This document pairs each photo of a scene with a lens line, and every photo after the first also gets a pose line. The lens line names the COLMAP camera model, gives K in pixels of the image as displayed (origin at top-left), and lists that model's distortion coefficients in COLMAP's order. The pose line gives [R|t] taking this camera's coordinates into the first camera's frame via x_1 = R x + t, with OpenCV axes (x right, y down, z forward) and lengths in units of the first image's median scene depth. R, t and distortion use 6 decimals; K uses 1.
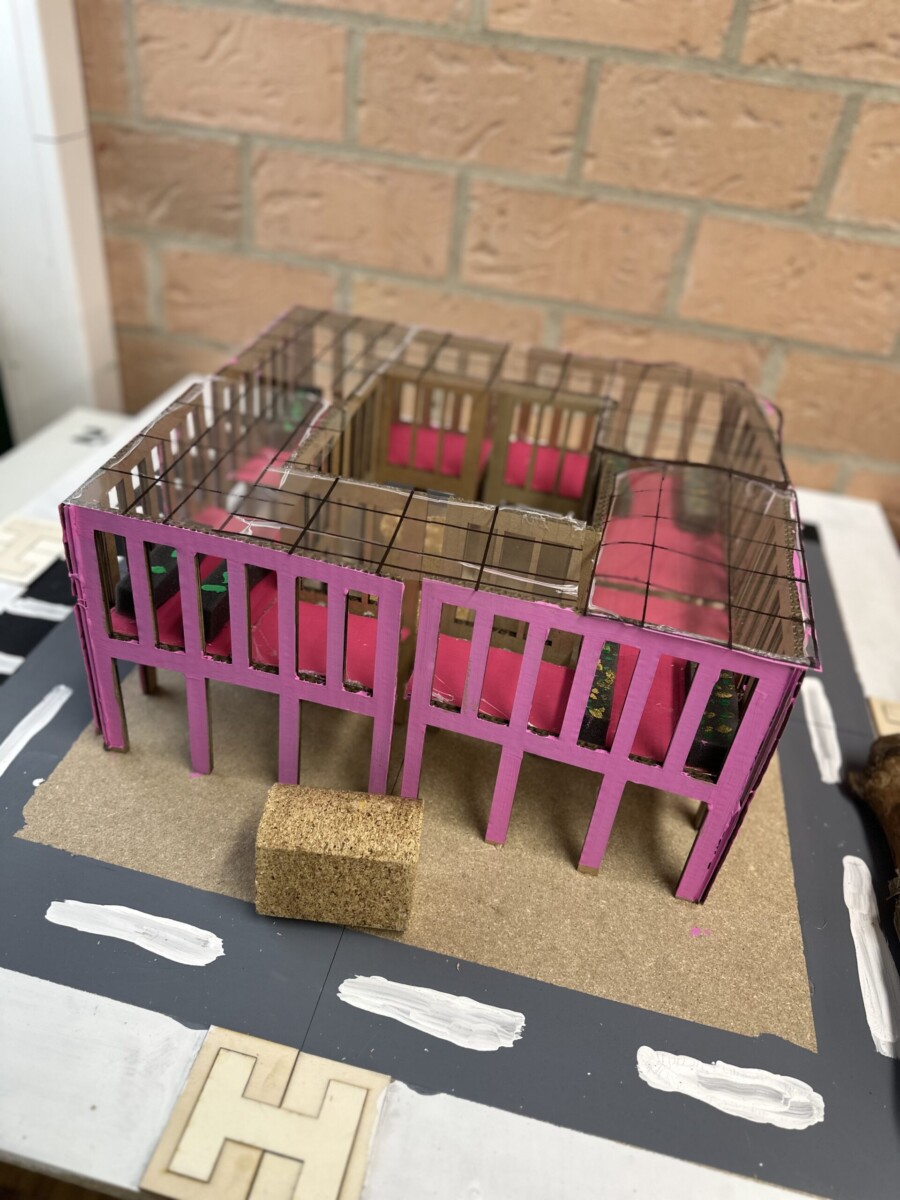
lens RADIAL K [[863.1, 0, 450.0], [0, 863.1, 600.0], [0, 0, 1]] dist [0.035623, -0.031846]
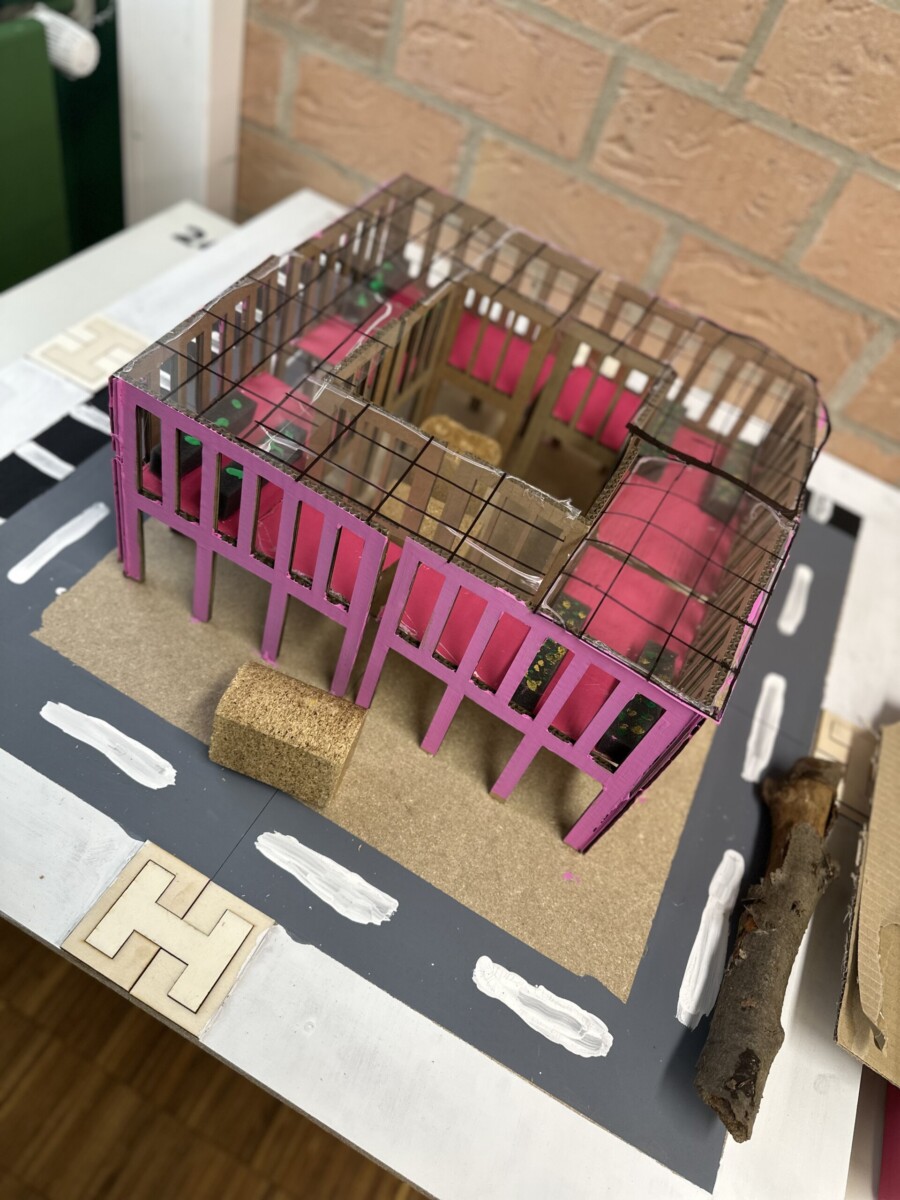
lens RADIAL K [[849.5, 0, 450.0], [0, 849.5, 600.0], [0, 0, 1]] dist [0.098428, -0.136928]
pose [[0.959392, 0.277723, -0.049369, 0.085945], [-0.261127, 0.940620, 0.216904, -0.173563], [0.106676, -0.195204, 0.974944, -0.063091]]
